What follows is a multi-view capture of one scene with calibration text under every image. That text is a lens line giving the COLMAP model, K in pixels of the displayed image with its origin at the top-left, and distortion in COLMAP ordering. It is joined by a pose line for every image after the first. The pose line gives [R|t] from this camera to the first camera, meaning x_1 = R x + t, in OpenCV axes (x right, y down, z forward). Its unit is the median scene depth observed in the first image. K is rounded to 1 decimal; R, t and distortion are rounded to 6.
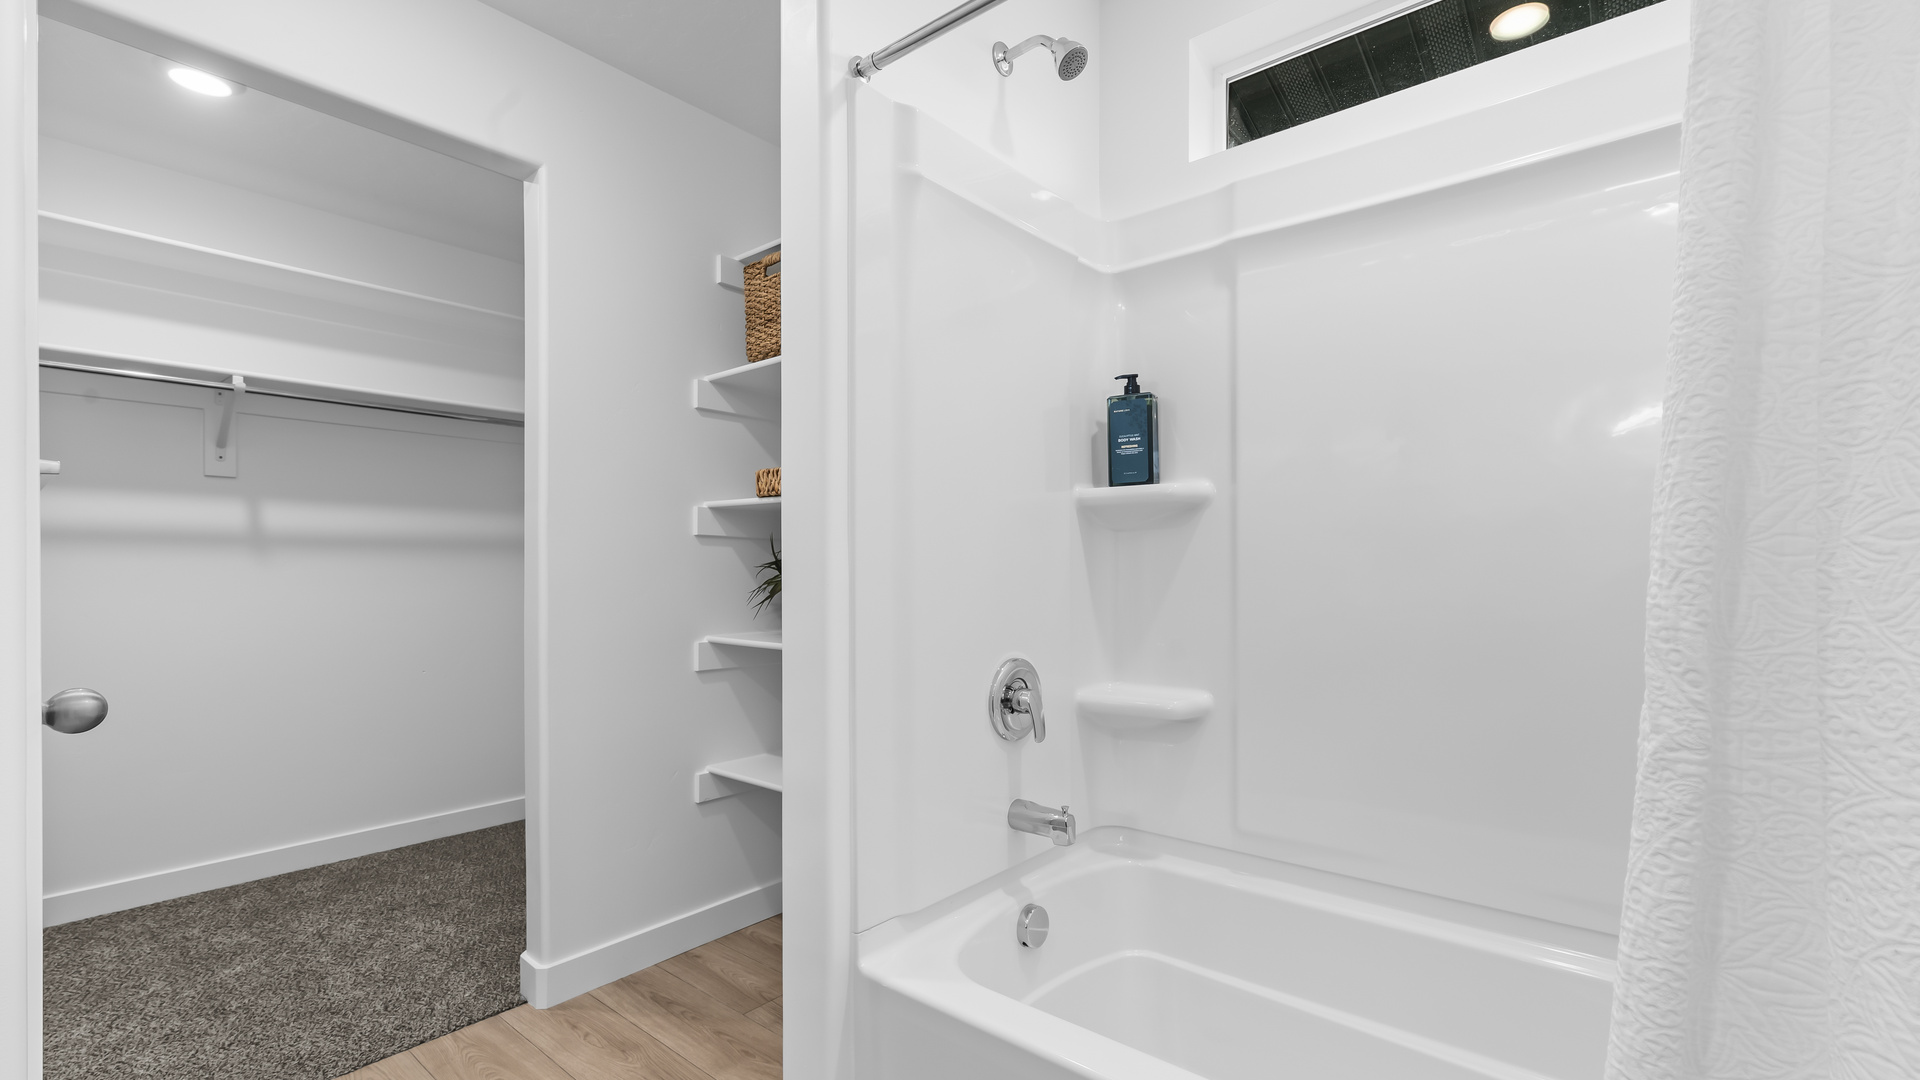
lens RADIAL K [[827.2, 0, 964.8], [0, 827.2, 570.1], [0, 0, 1]] dist [0.001478, 0.000469]
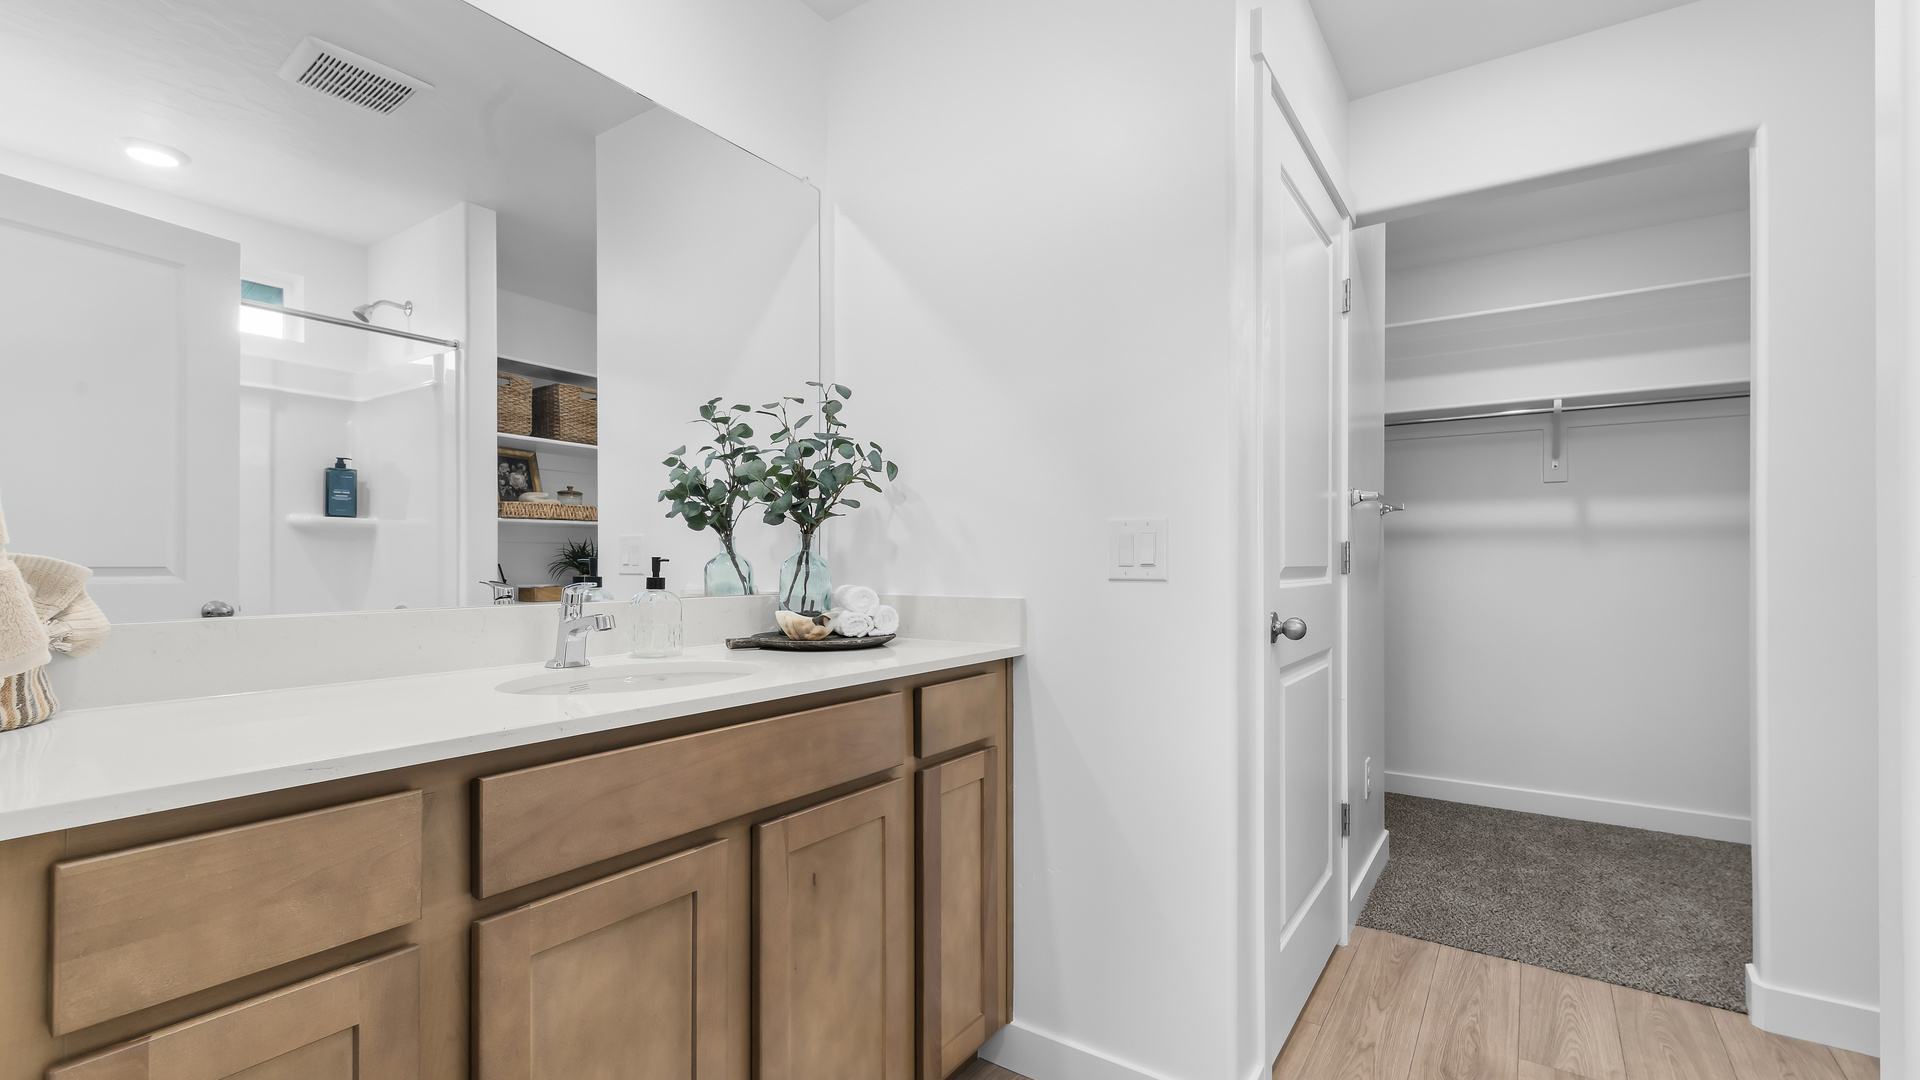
lens RADIAL K [[827.2, 0, 964.8], [0, 827.2, 570.1], [0, 0, 1]] dist [0.001478, 0.000469]
pose [[0.088467, 0.017383, -0.995927, 0.286836], [-0.006853, 0.999835, 0.016843, 0.003503], [0.996056, 0.005336, 0.088571, 0.018831]]
